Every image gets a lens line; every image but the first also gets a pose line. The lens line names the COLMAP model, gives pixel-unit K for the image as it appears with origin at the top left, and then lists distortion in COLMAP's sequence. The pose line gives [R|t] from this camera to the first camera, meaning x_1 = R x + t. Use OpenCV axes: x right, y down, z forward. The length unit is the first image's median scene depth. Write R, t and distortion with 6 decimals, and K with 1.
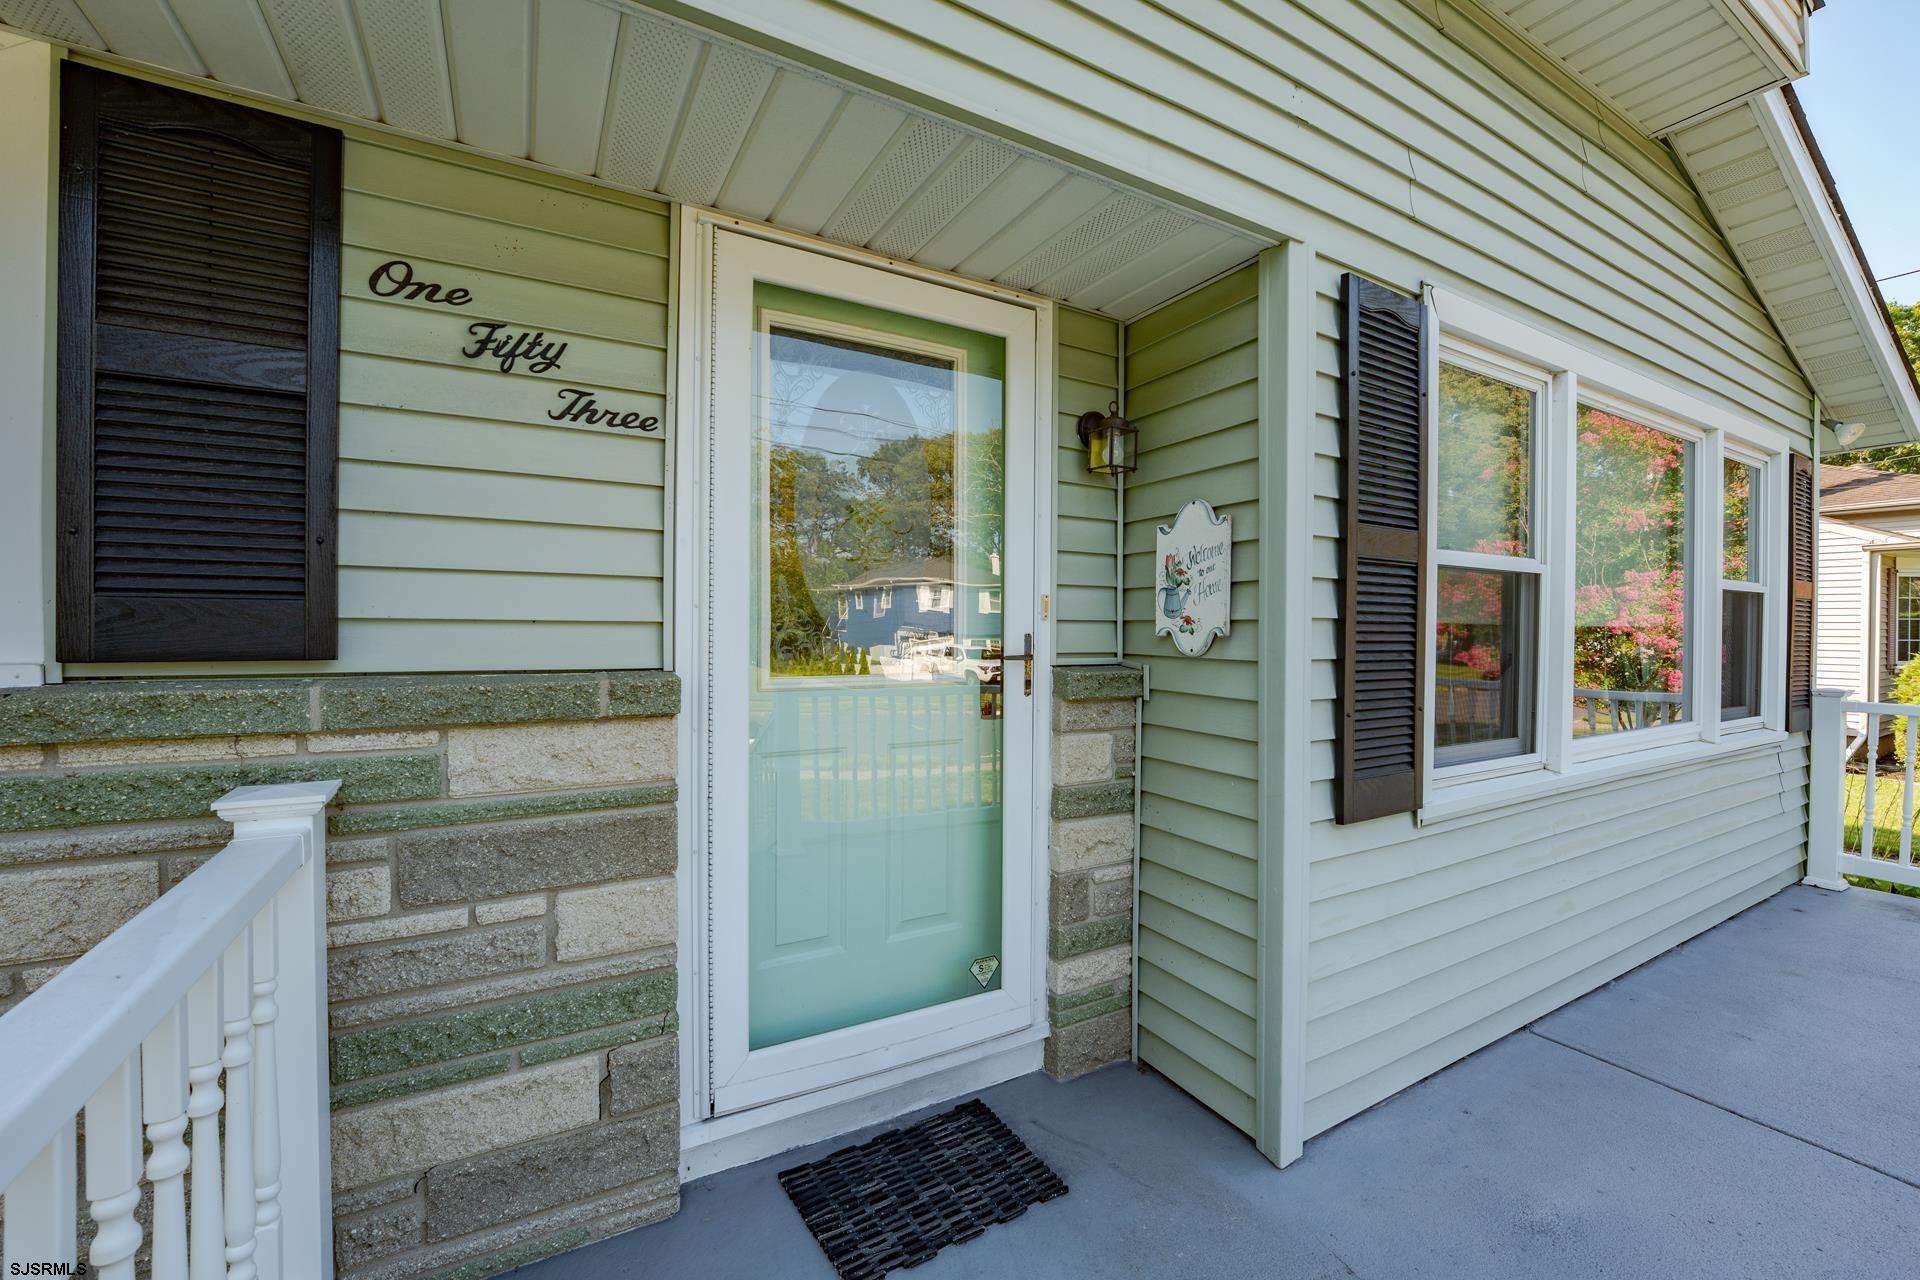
lens RADIAL K [[782.5, 0, 965.7], [0, 782.5, 637.5], [0, 0, 1]] dist [-0.031570, 0.005360]
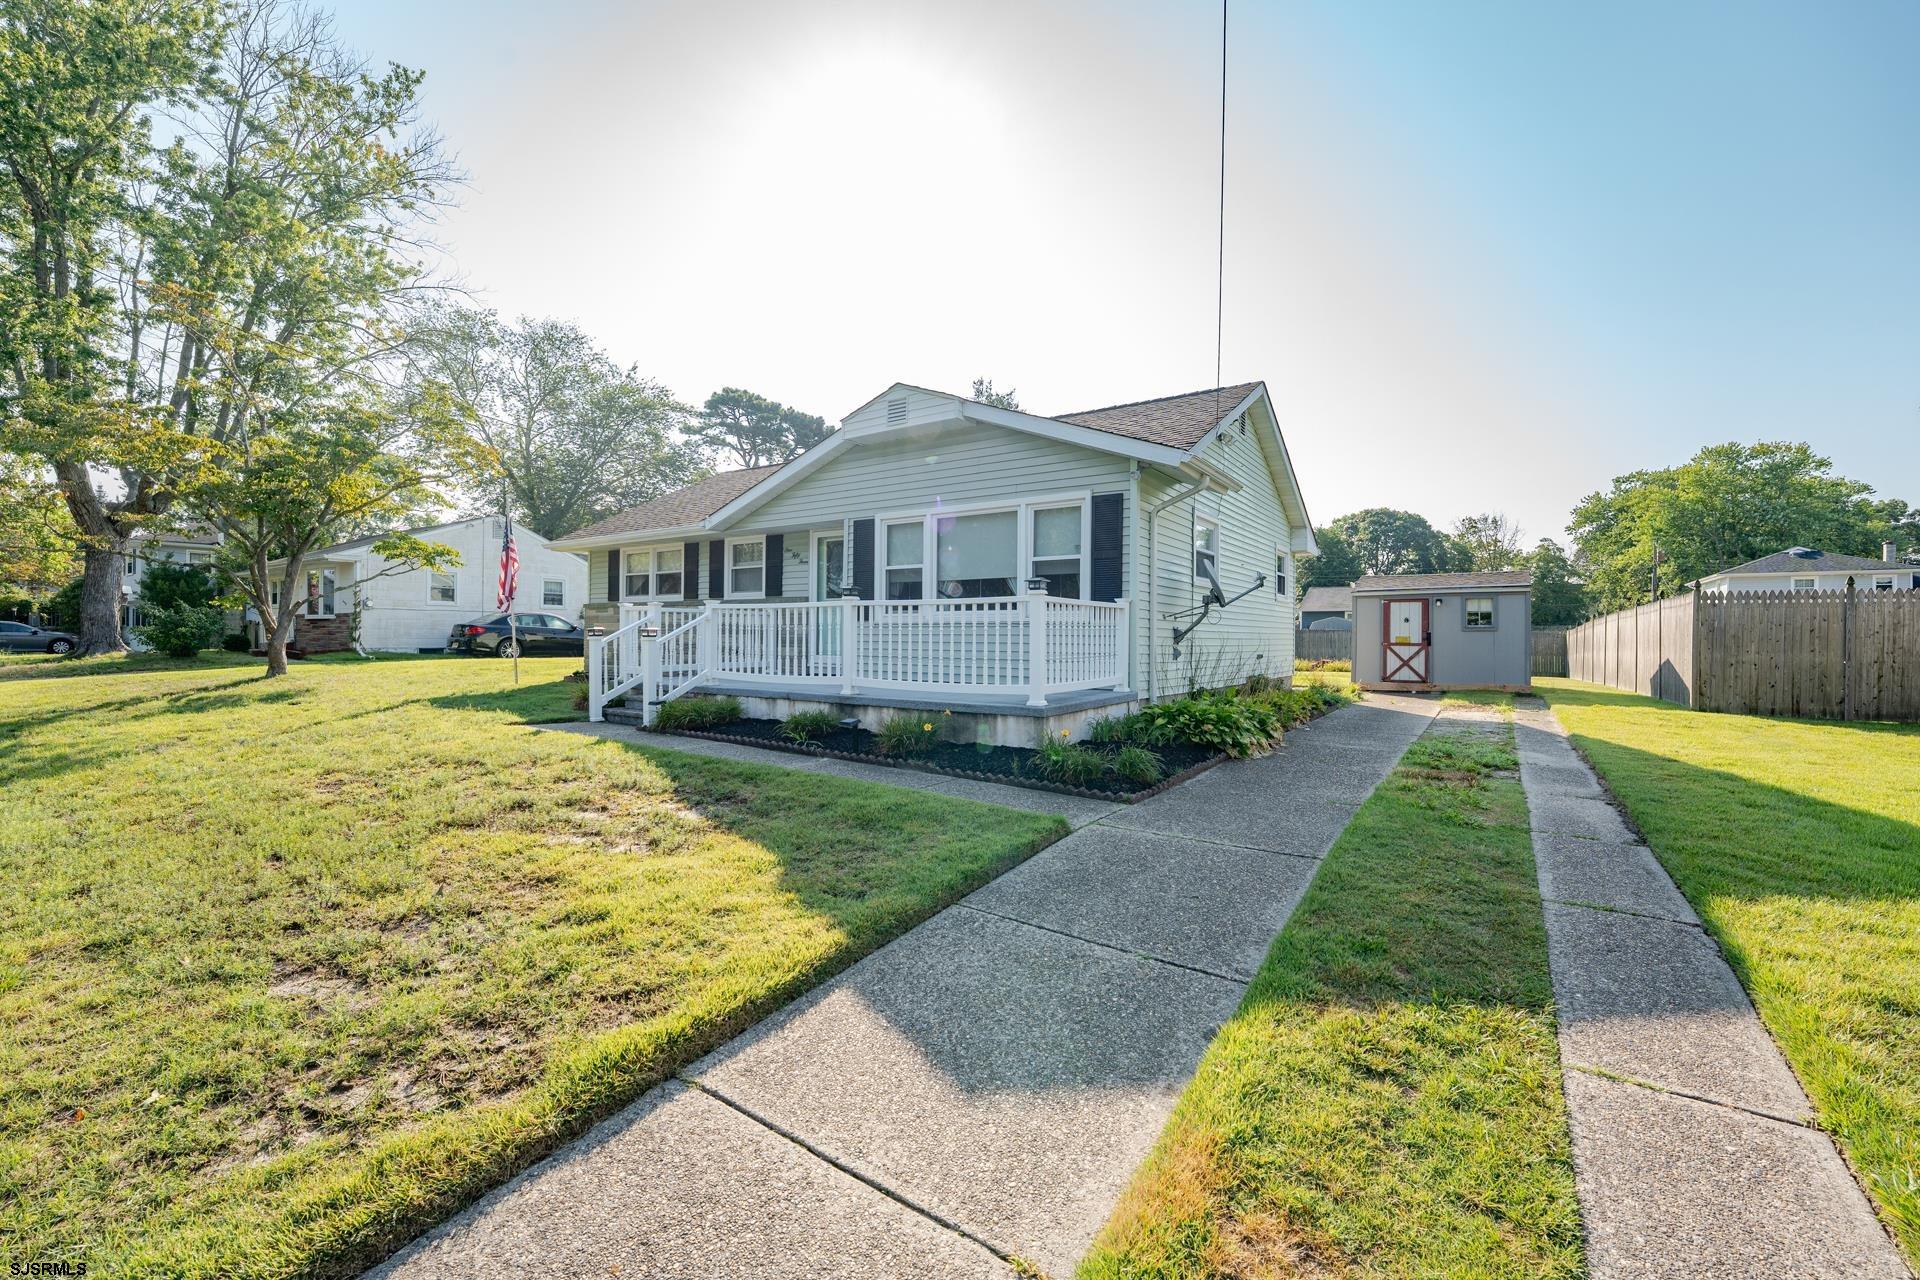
lens RADIAL K [[791.5, 0, 965.5], [0, 791.5, 637.1], [0, 0, 1]] dist [-0.031058, 0.006328]
pose [[0.432335, -0.004513, -0.901702, 6.914992], [-0.014174, 0.999830, -0.011800, 0.488414], [0.901602, 0.017882, 0.432197, -0.828808]]
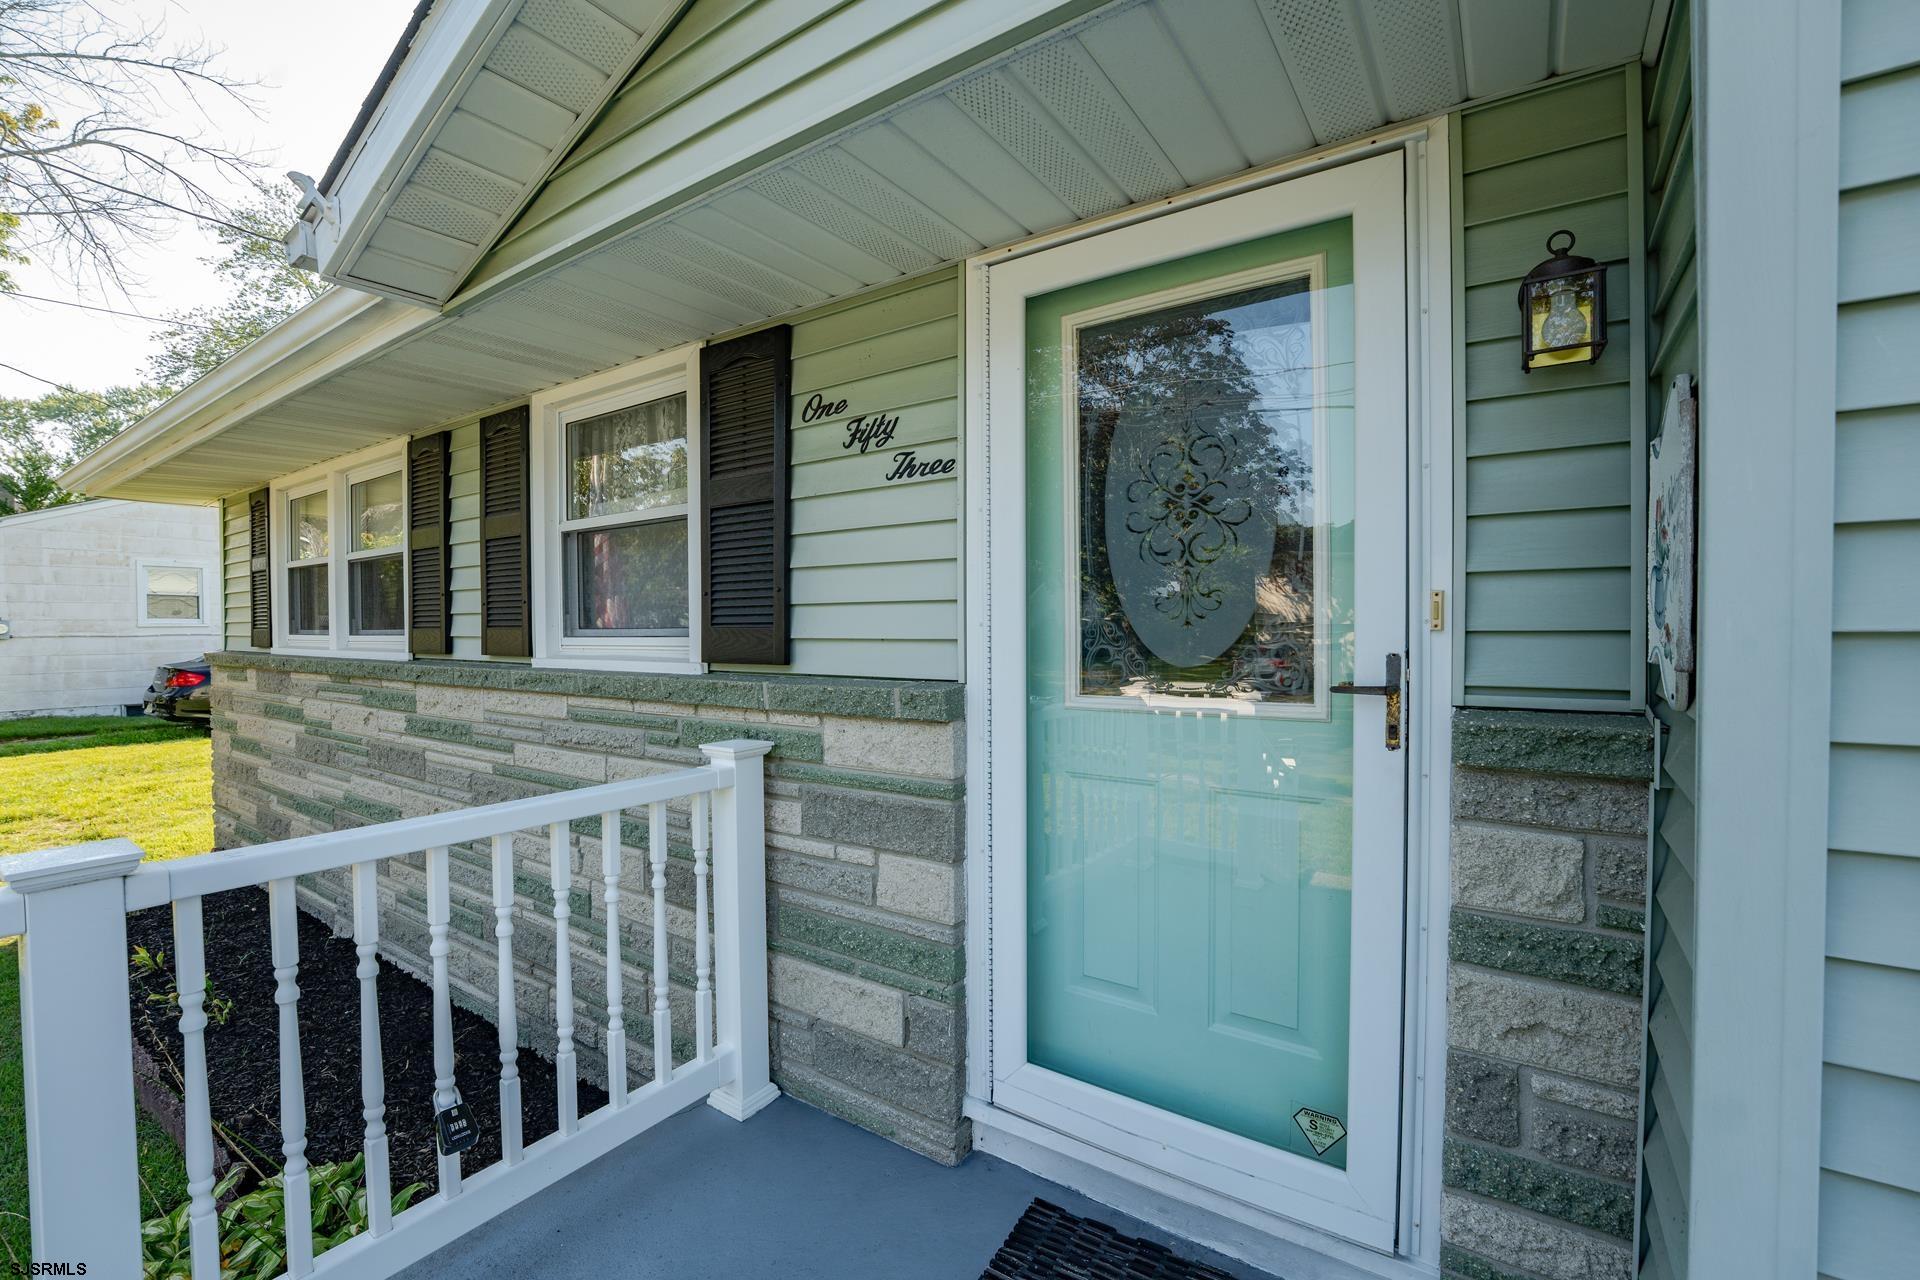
lens RADIAL K [[803.5, 0, 964.3], [0, 803.5, 640.6], [0, 0, 1]] dist [-0.026554, 0.000319]
pose [[0.437109, 0.005440, -0.899392, 0.681907], [0.000312, 0.999981, 0.006200, -0.026398], [0.899409, -0.002991, 0.437099, 0.517478]]
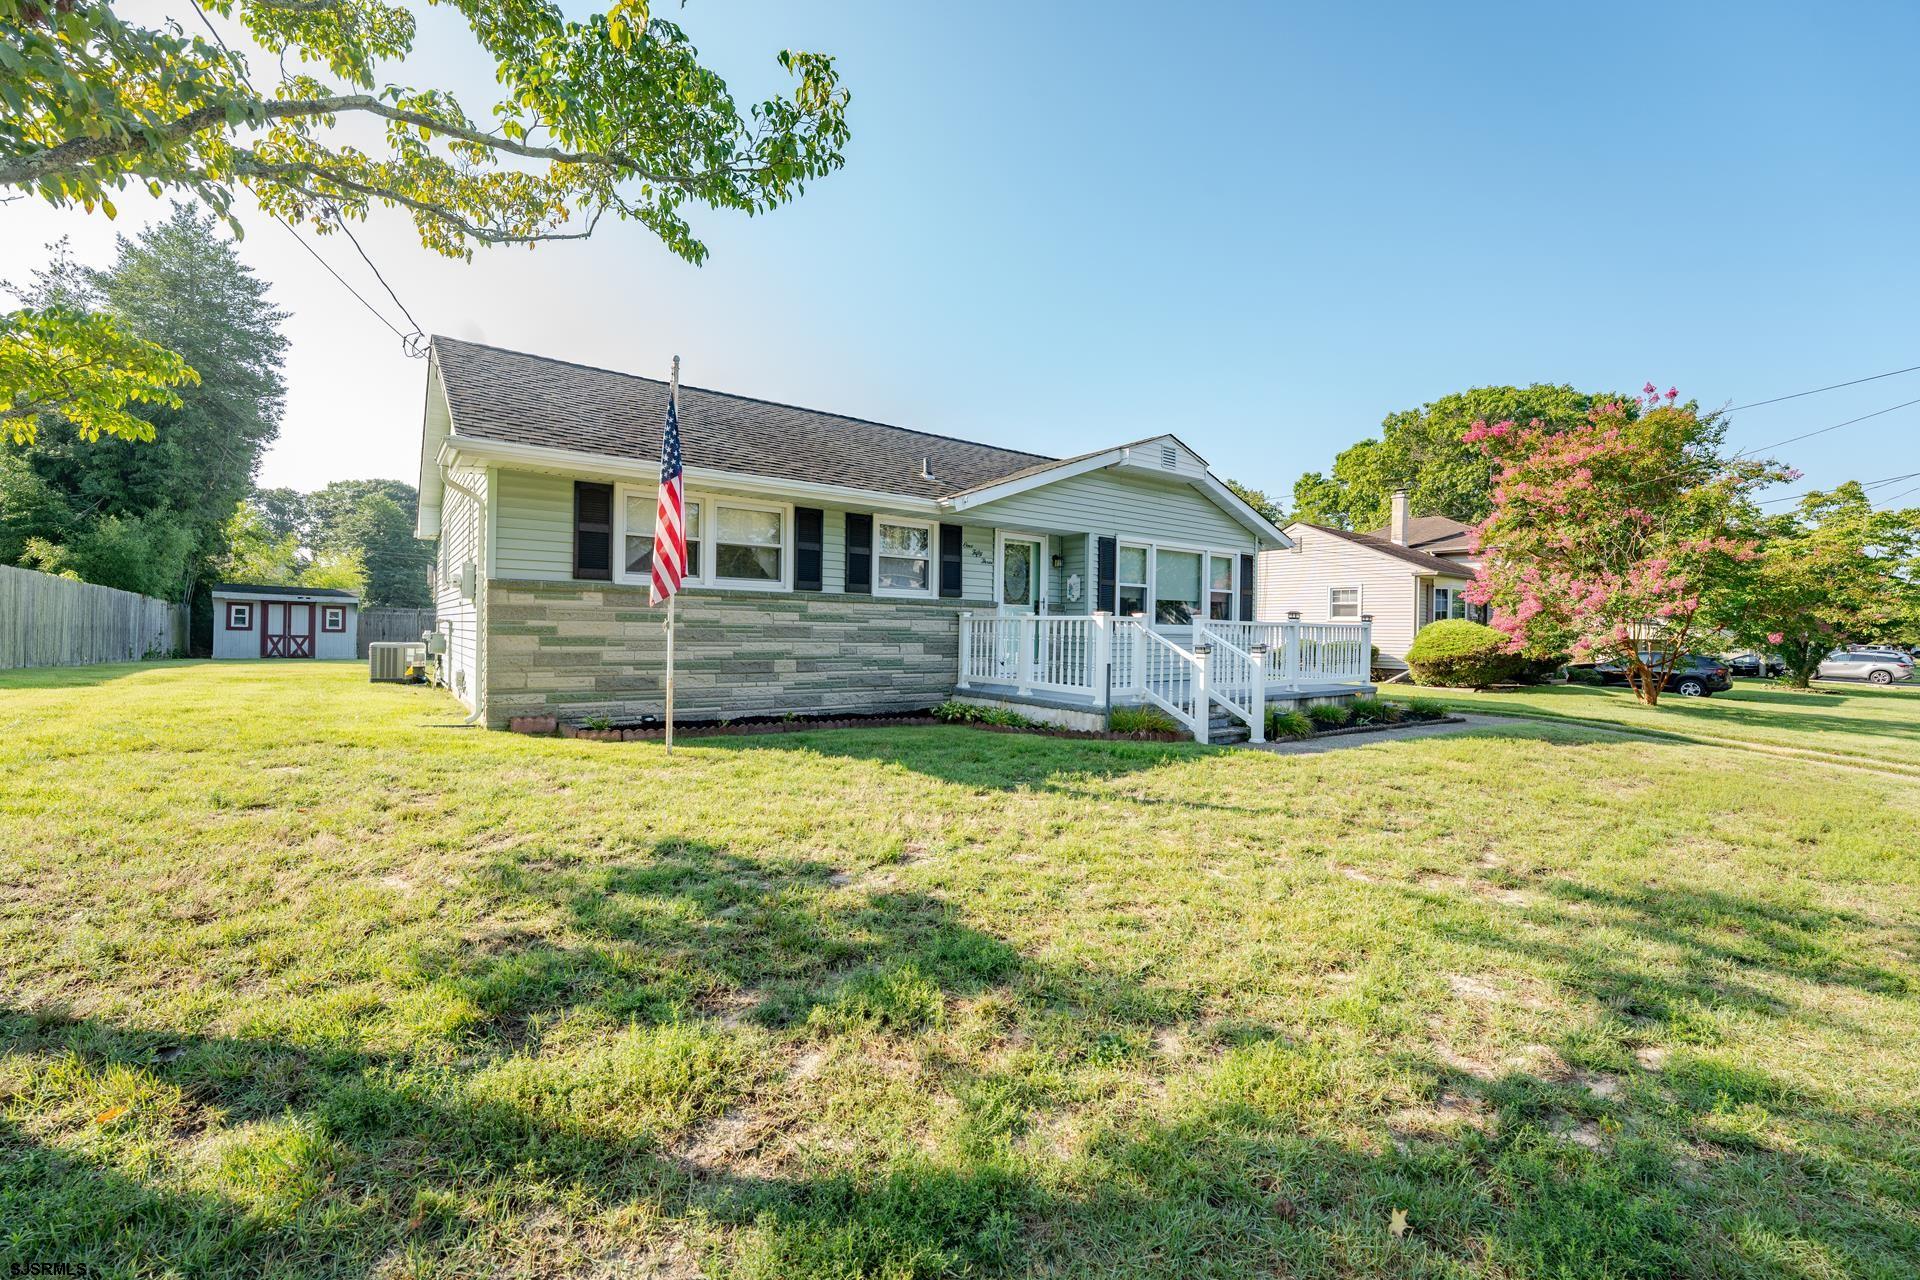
lens RADIAL K [[778.1, 0, 964.3], [0, 778.1, 640.1], [0, 0, 1]] dist [-0.030363, 0.004677]
pose [[0.992341, 0.005222, 0.123416, -1.466873], [-0.005480, 0.999983, 0.001754, 0.365591], [-0.123405, -0.002417, 0.992353, -5.530348]]
